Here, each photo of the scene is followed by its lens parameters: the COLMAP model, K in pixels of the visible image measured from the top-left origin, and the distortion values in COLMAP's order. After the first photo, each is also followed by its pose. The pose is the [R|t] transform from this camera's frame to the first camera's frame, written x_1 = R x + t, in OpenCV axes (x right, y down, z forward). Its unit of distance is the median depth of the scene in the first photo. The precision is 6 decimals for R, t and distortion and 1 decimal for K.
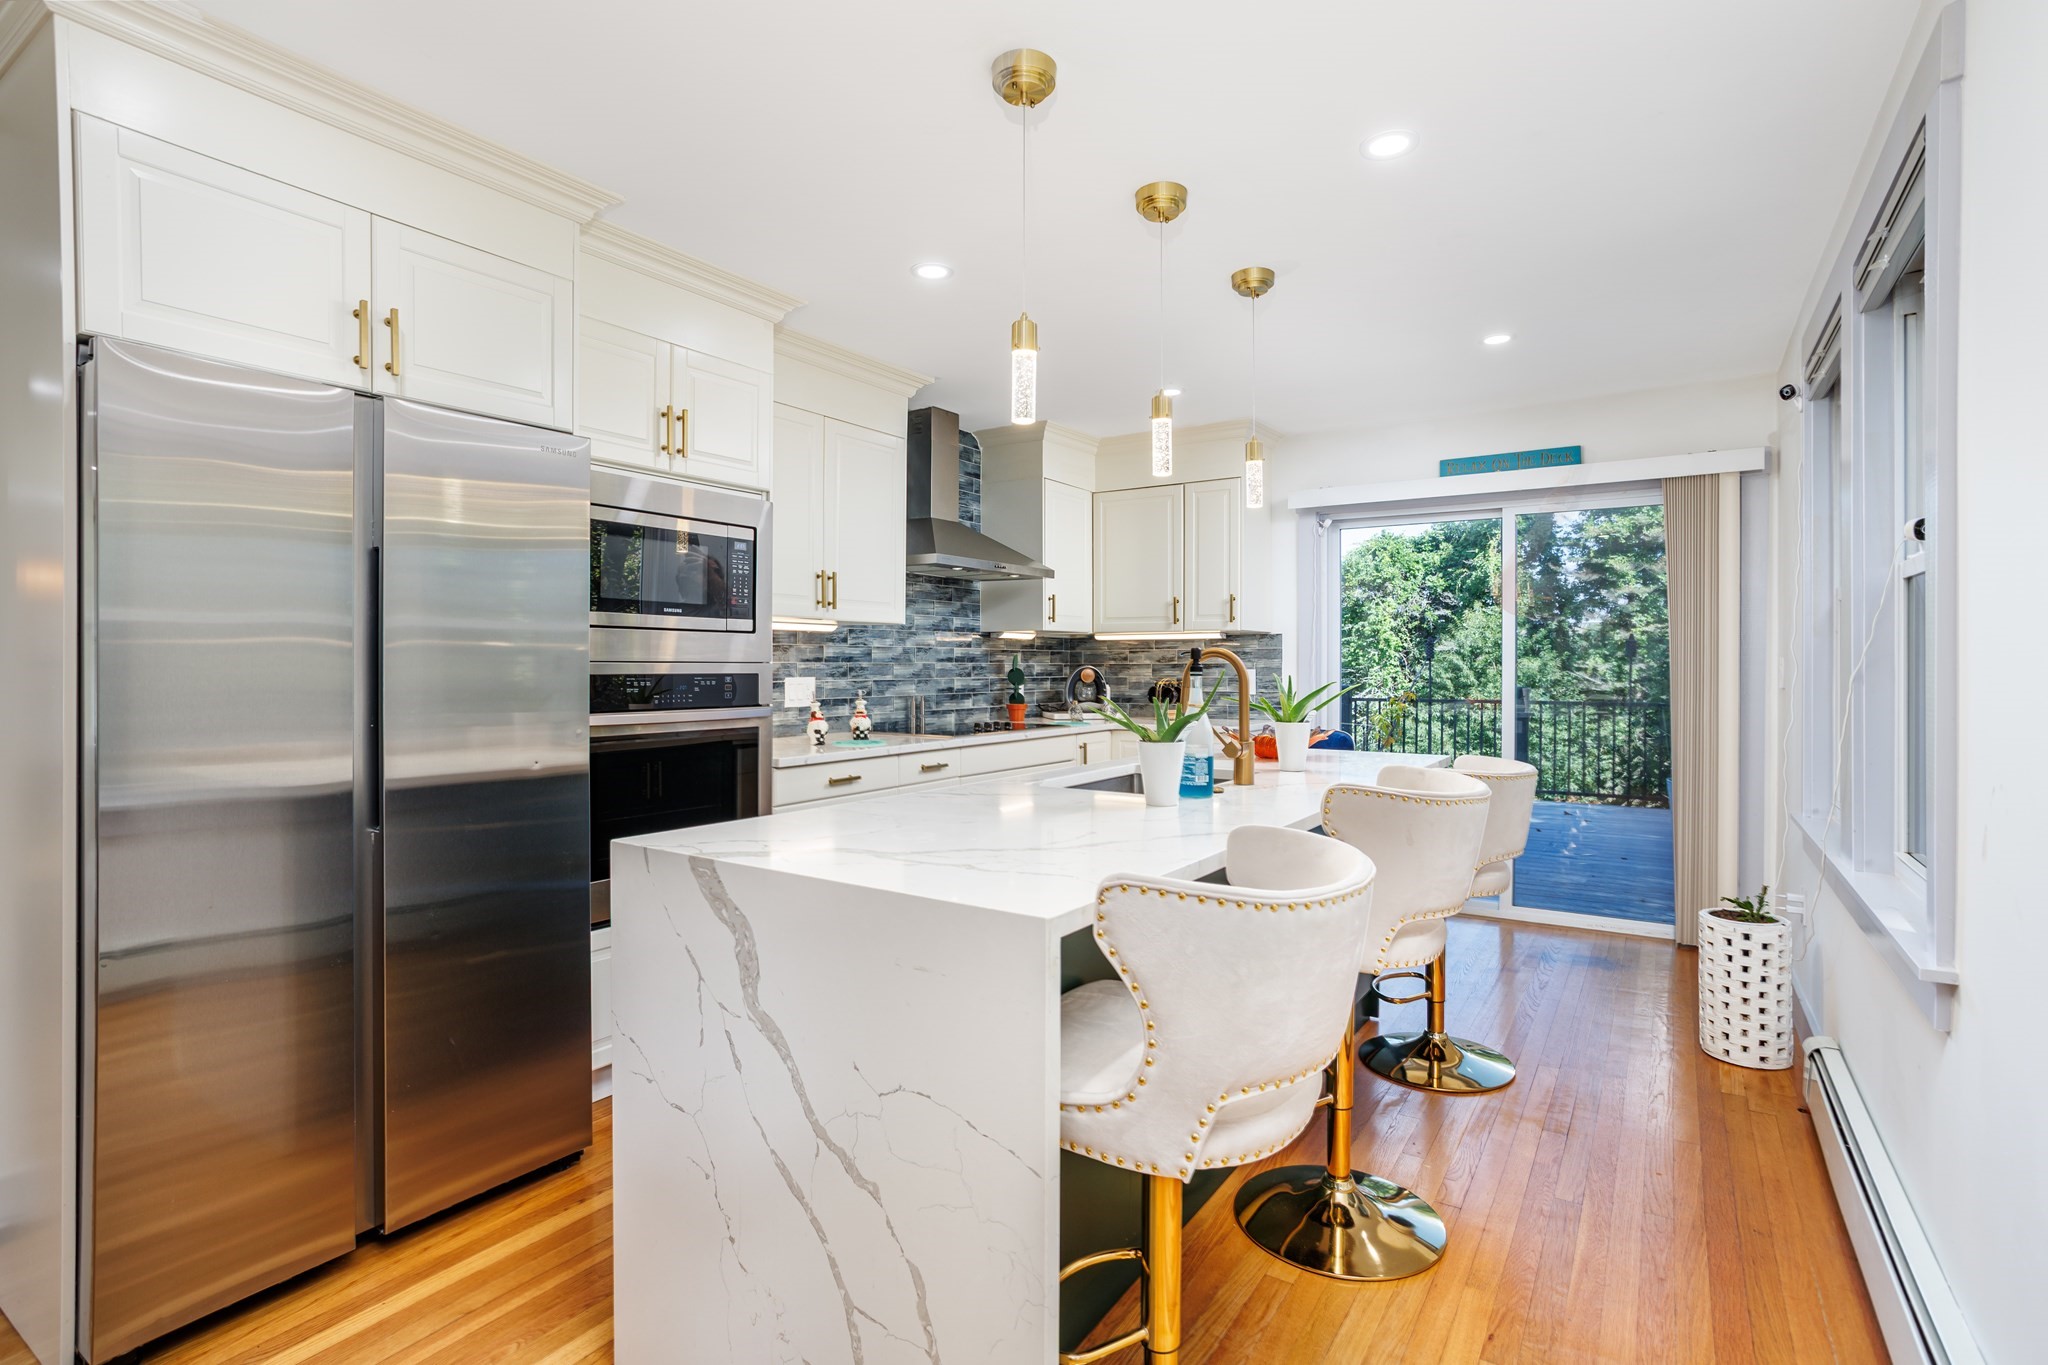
lens RADIAL K [[999.9, 0, 1012.6], [0, 999.9, 673.6], [0, 0, 1]] dist [-0.041795, 0.022703]
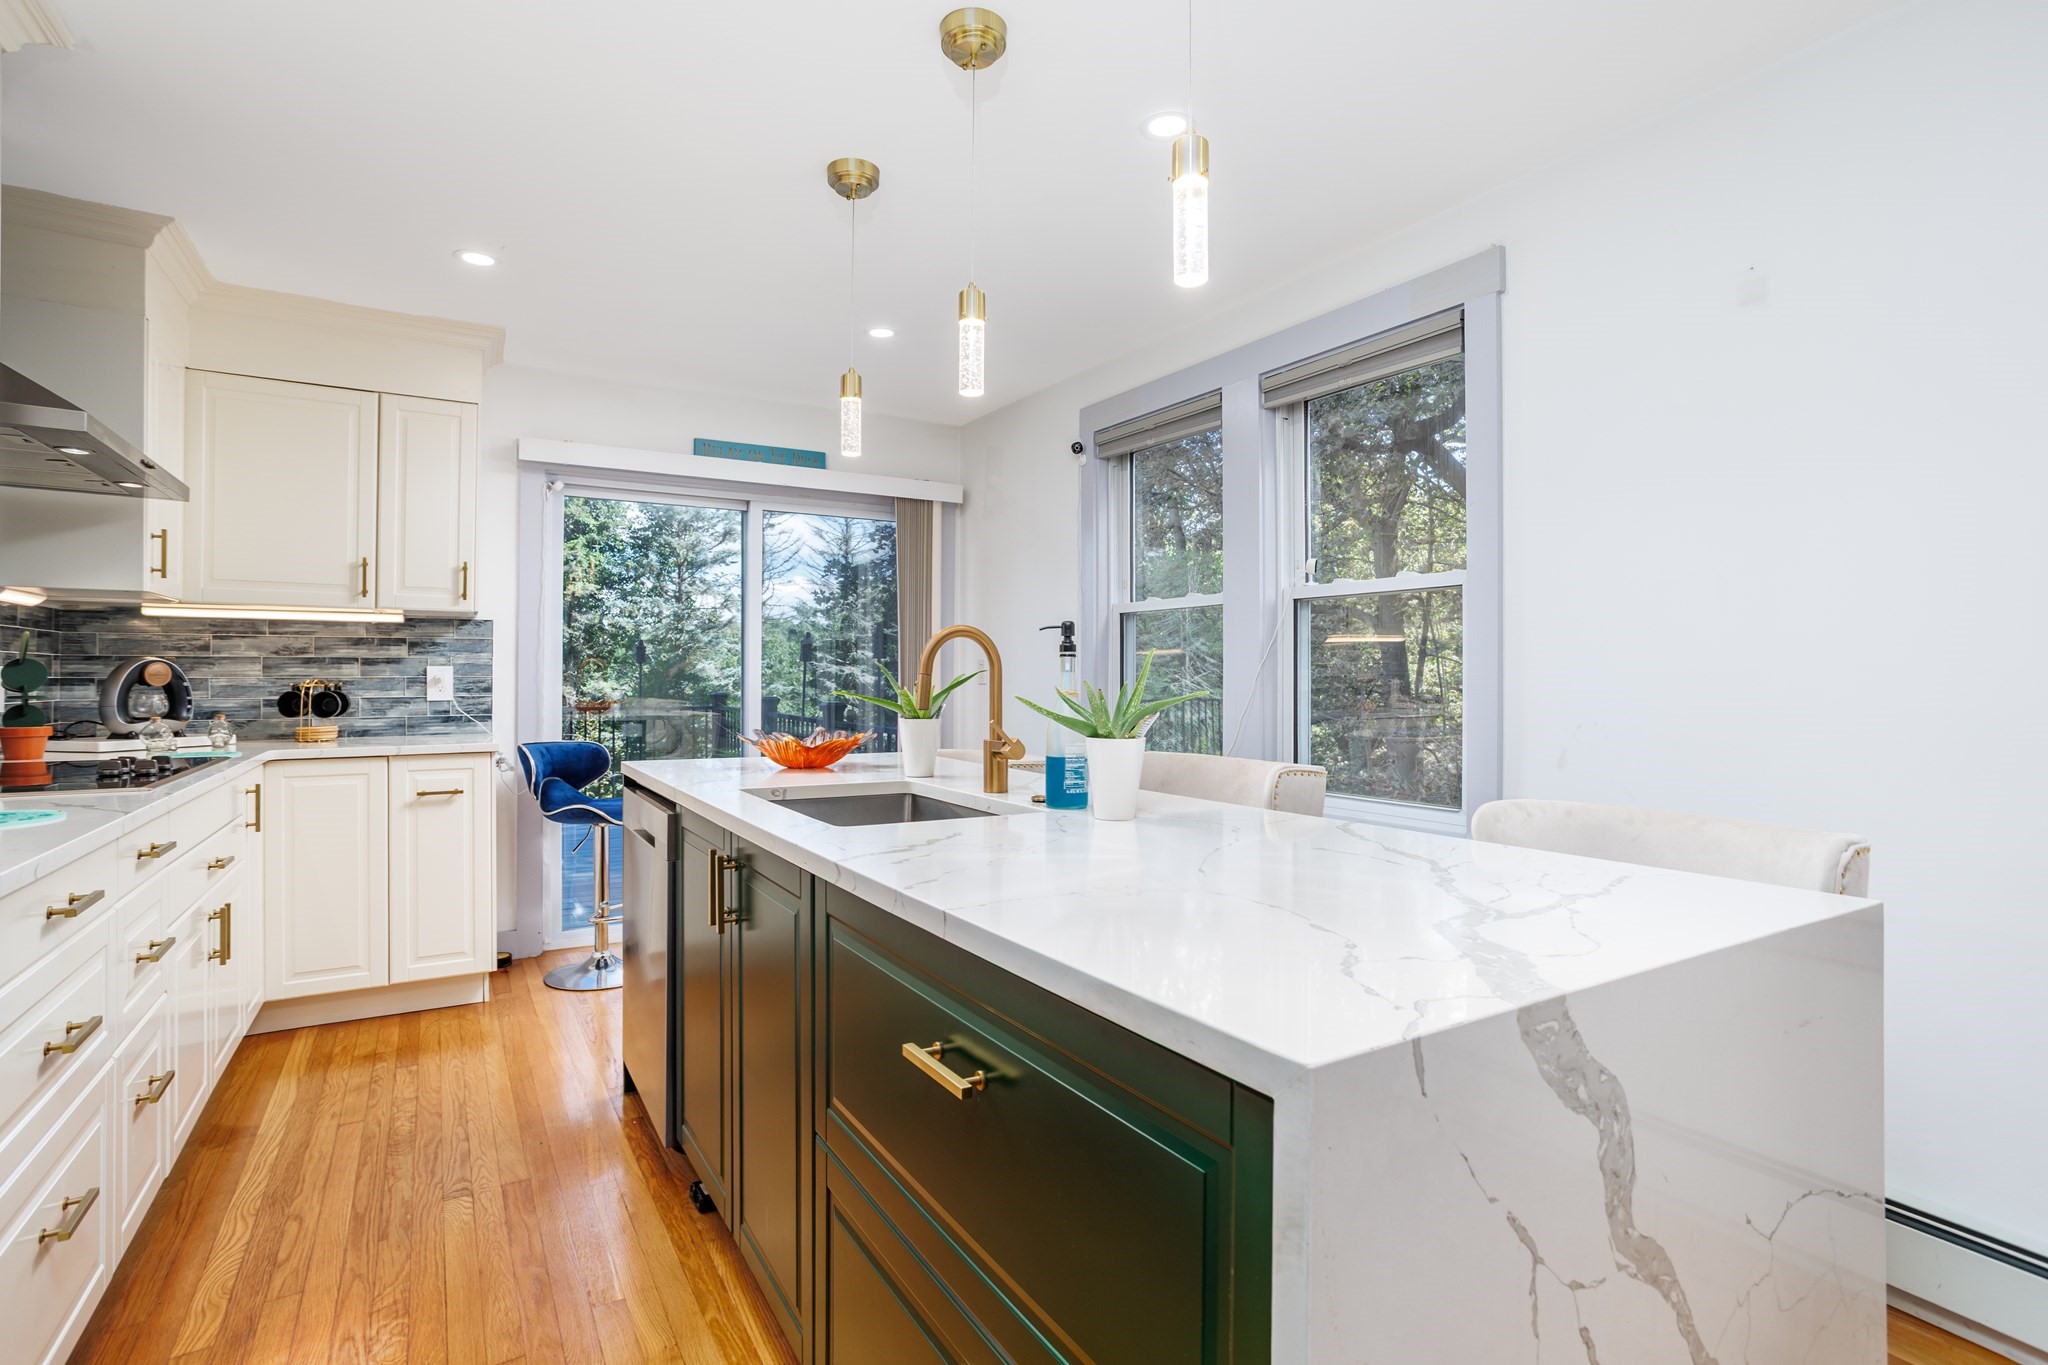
lens RADIAL K [[999.9, 0, 1029.4], [0, 999.9, 685.5], [0, 0, 1]] dist [-0.041795, 0.022703]
pose [[0.422565, -0.006973, 0.906306, -0.270987], [0.006325, 0.999969, 0.004745, 0.010710], [-0.906311, 0.003727, 0.422596, 0.332120]]
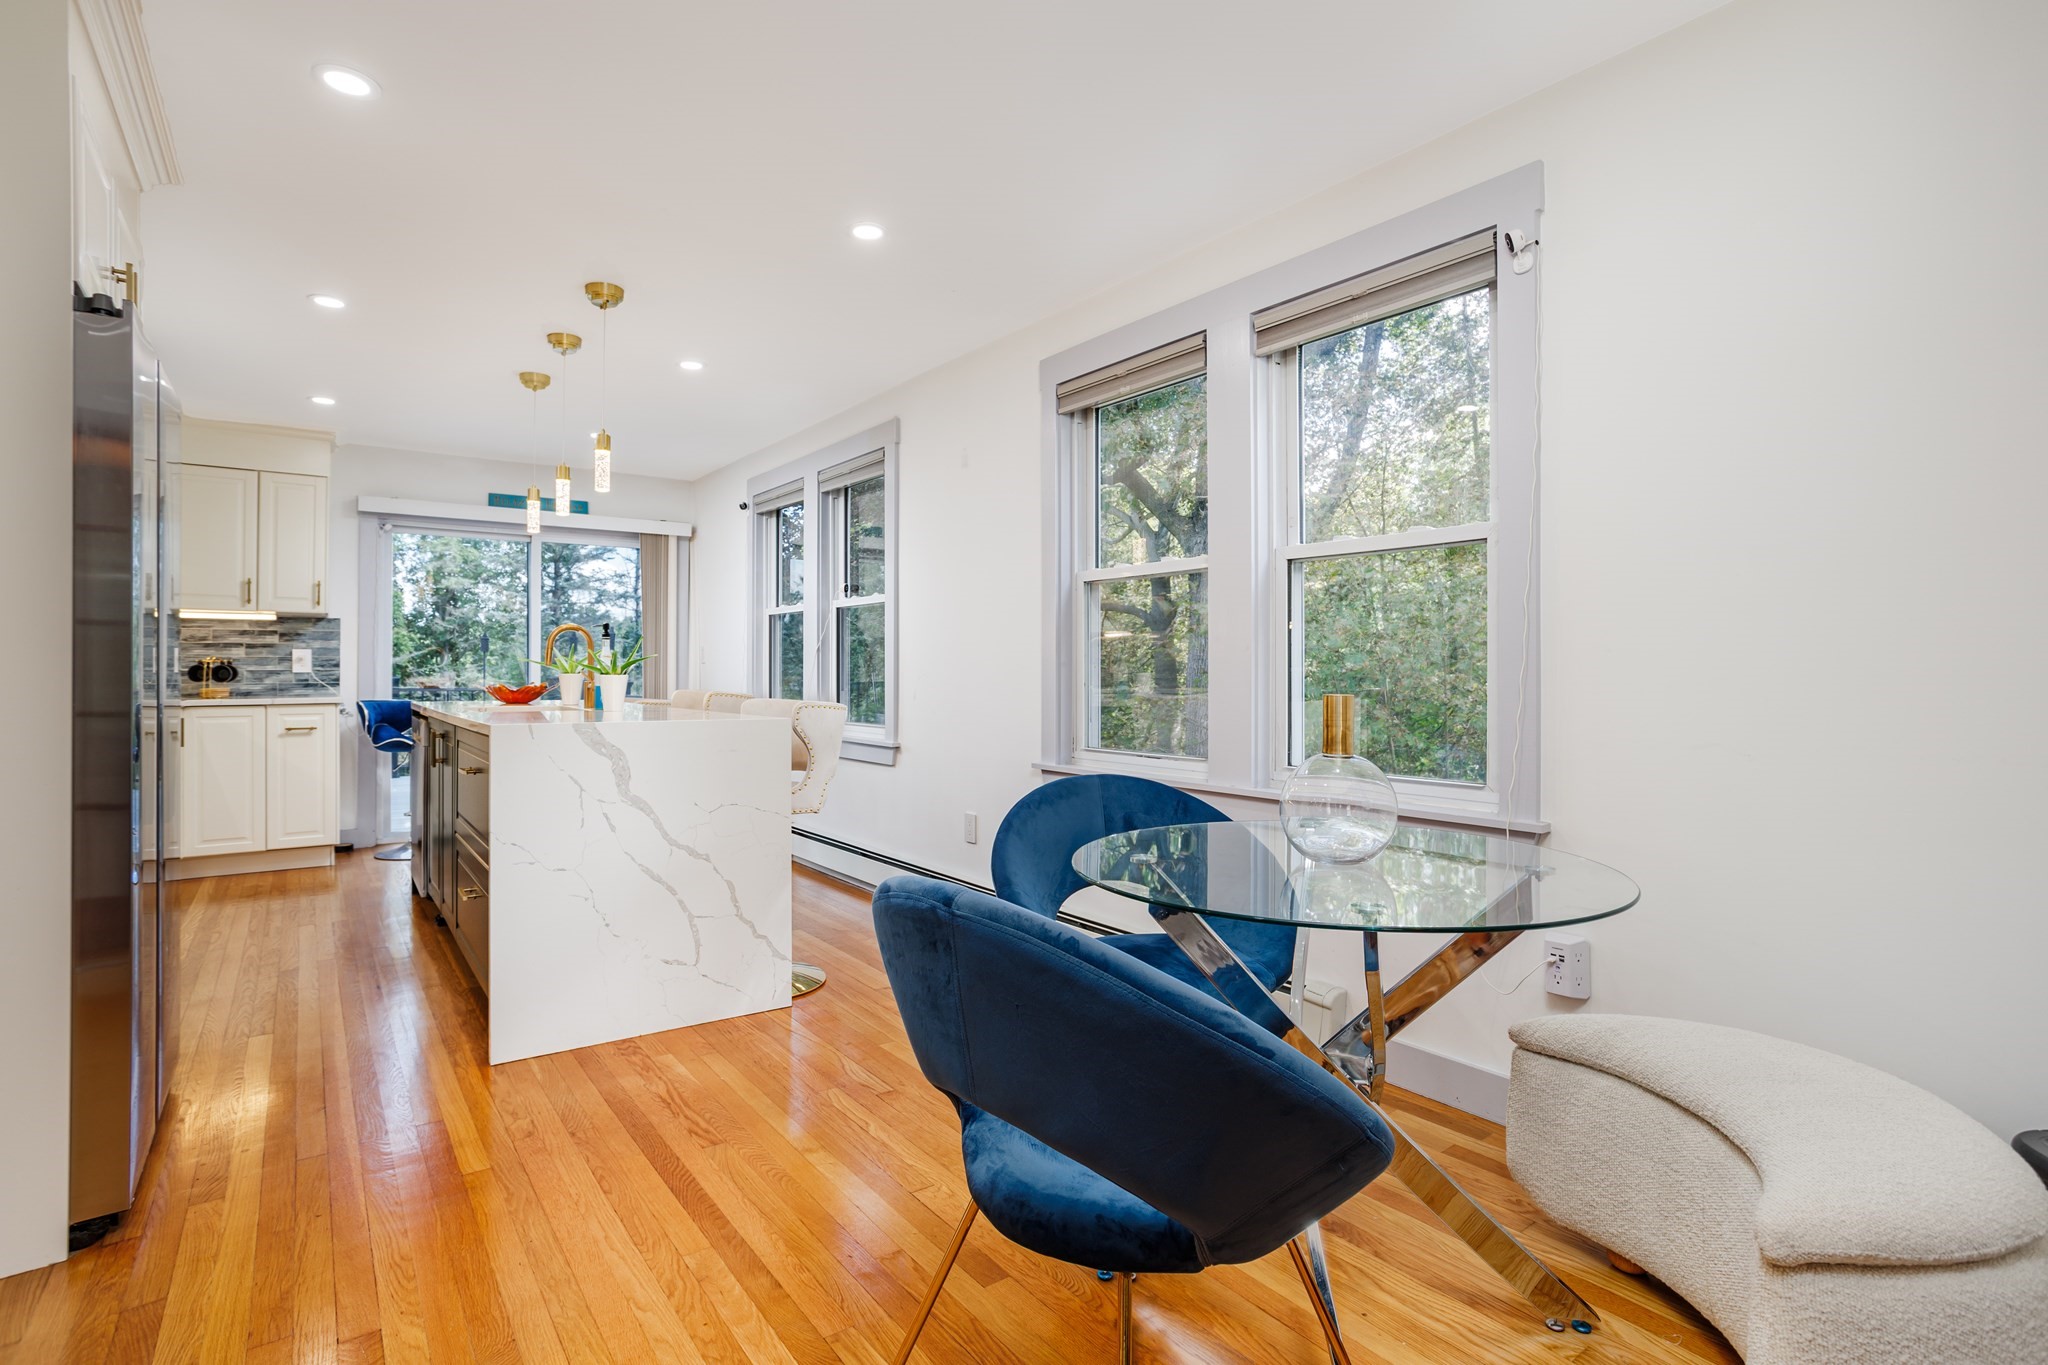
lens RADIAL K [[999.9, 0, 1032.1], [0, 999.9, 677.9], [0, 0, 1]] dist [-0.041795, 0.022703]
pose [[0.336315, -0.006129, 0.941730, -0.570148], [0.007997, 0.999961, 0.003652, 0.033068], [-0.941716, 0.006303, 0.336351, -0.127483]]
